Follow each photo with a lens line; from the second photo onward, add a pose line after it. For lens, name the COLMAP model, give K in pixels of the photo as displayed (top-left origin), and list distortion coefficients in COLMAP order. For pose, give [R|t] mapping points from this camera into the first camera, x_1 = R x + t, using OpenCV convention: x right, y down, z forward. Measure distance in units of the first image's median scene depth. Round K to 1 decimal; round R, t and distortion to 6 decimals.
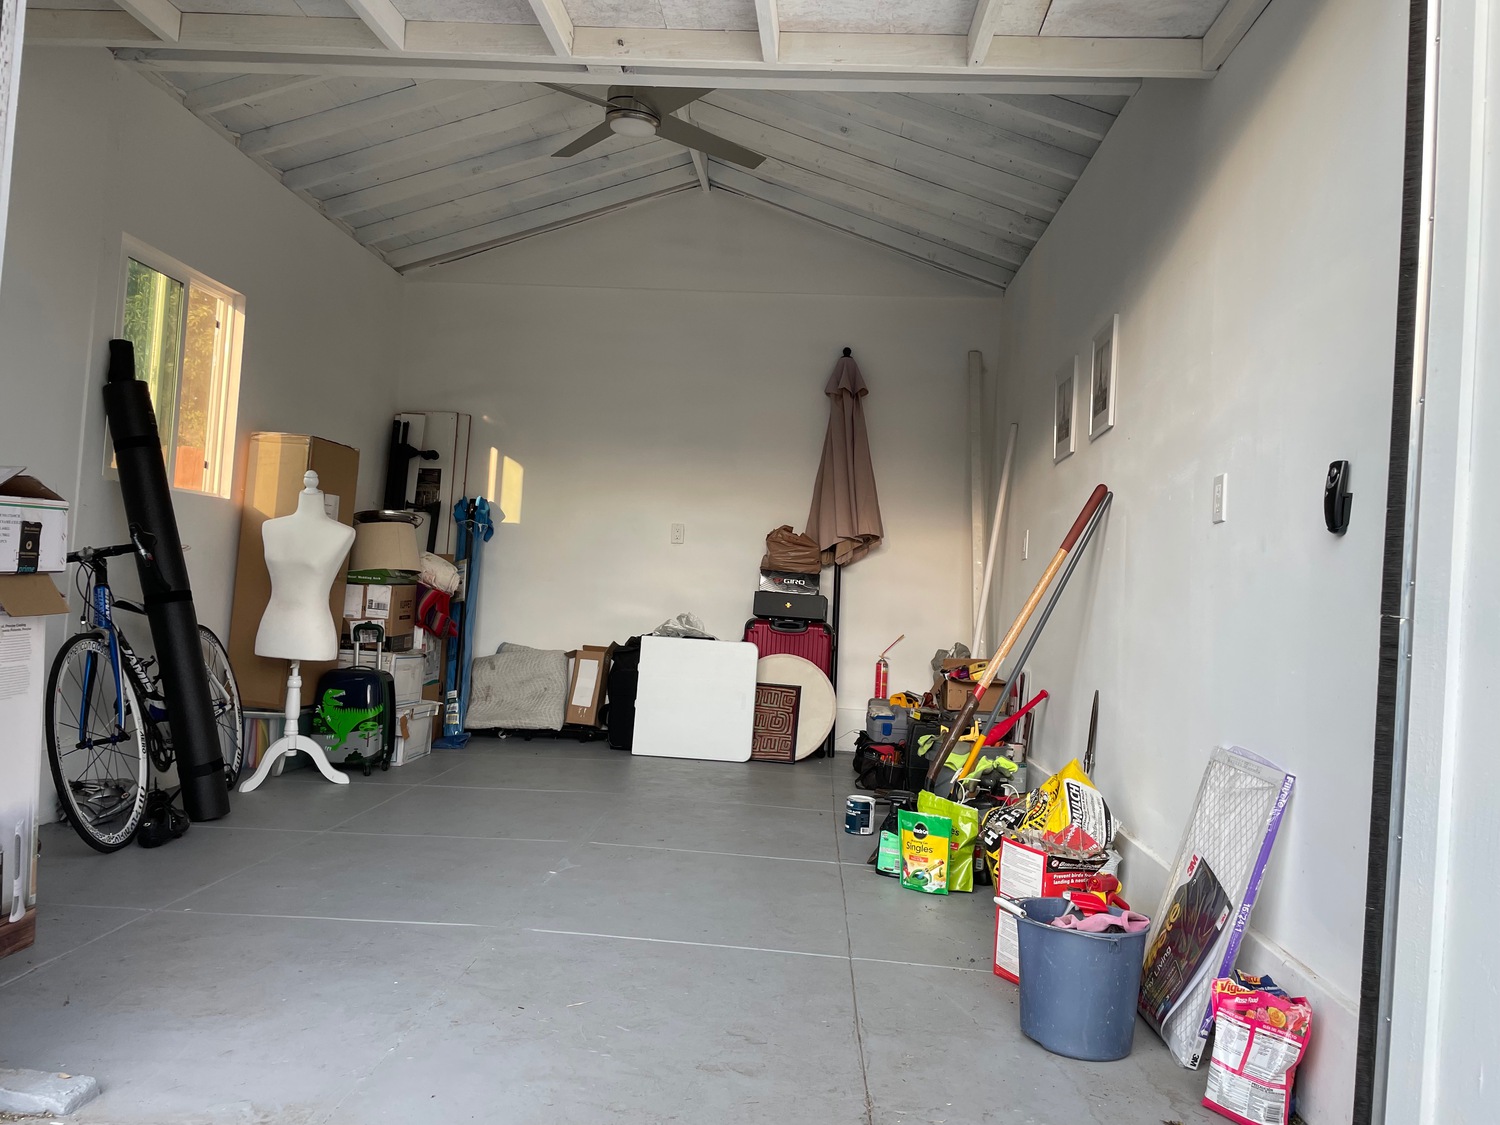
lens RADIAL K [[1127.5, 0, 747.5], [0, 1127.5, 547.3], [0, 0, 1]] dist [0.098727, -0.125462]
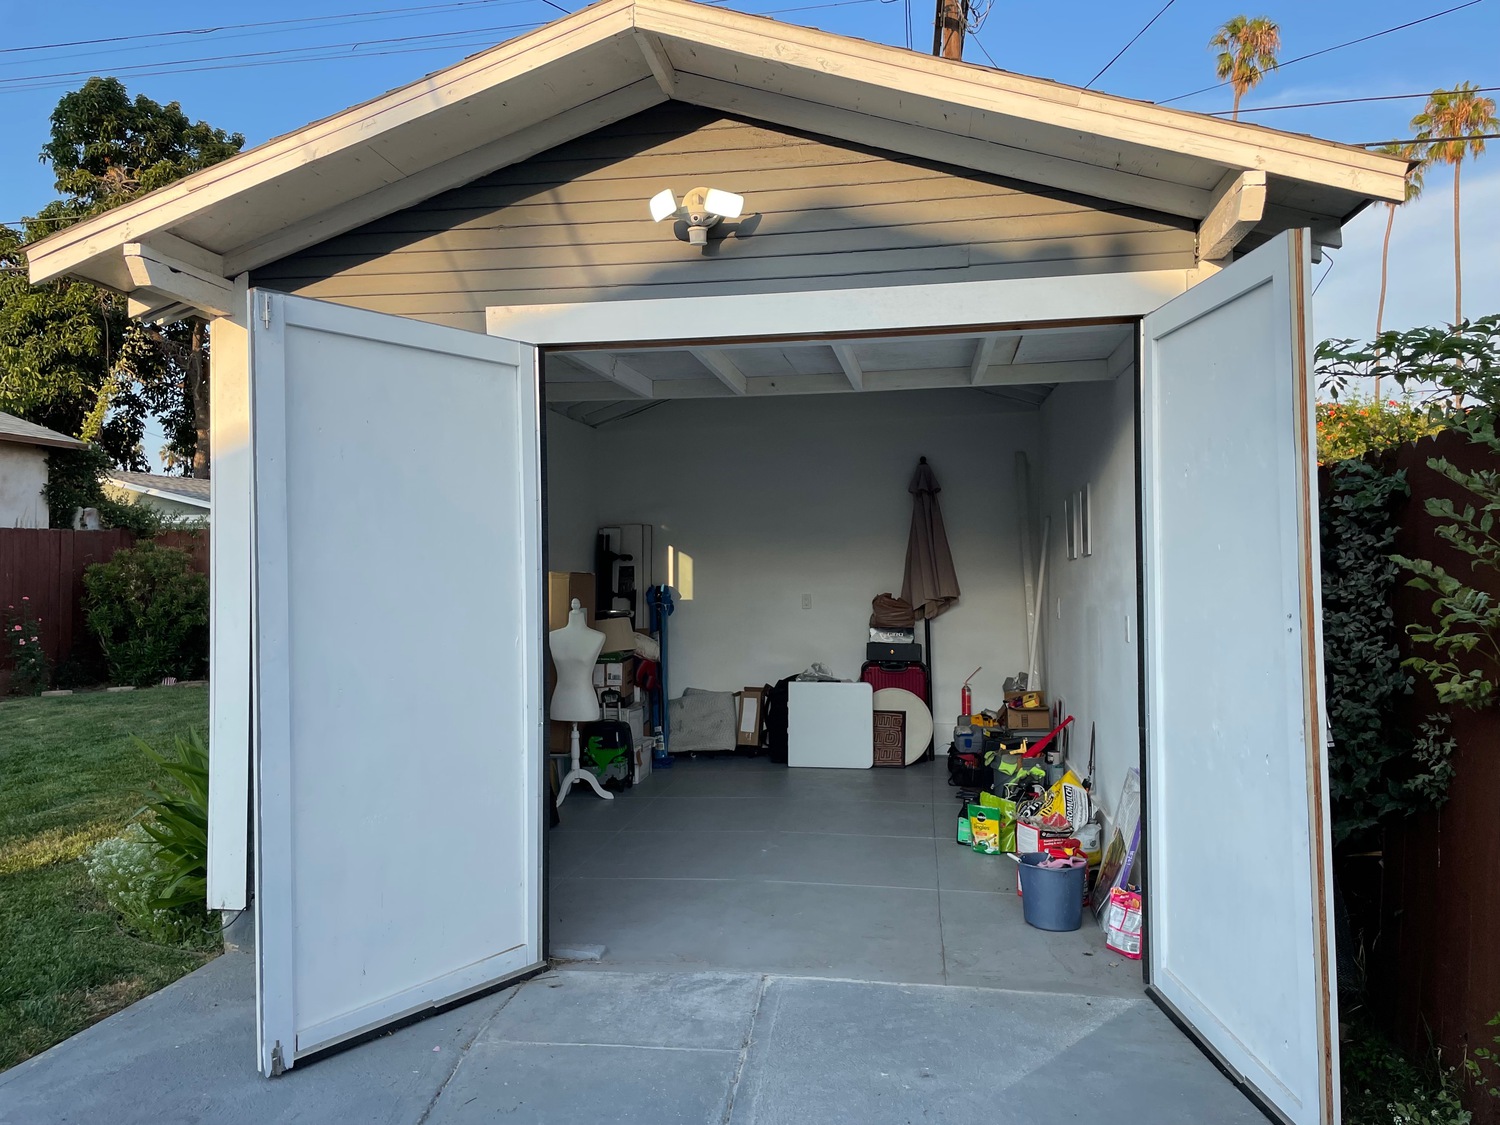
lens RADIAL K [[1104.2, 0, 733.8], [0, 1104.2, 546.1], [0, 0, 1]] dist [0.075475, -0.046243]
pose [[0.991784, -0.071335, -0.106188, -0.003282], [0.072521, 0.997340, 0.007341, -0.110012], [0.105382, -0.014982, 0.994319, -0.389181]]
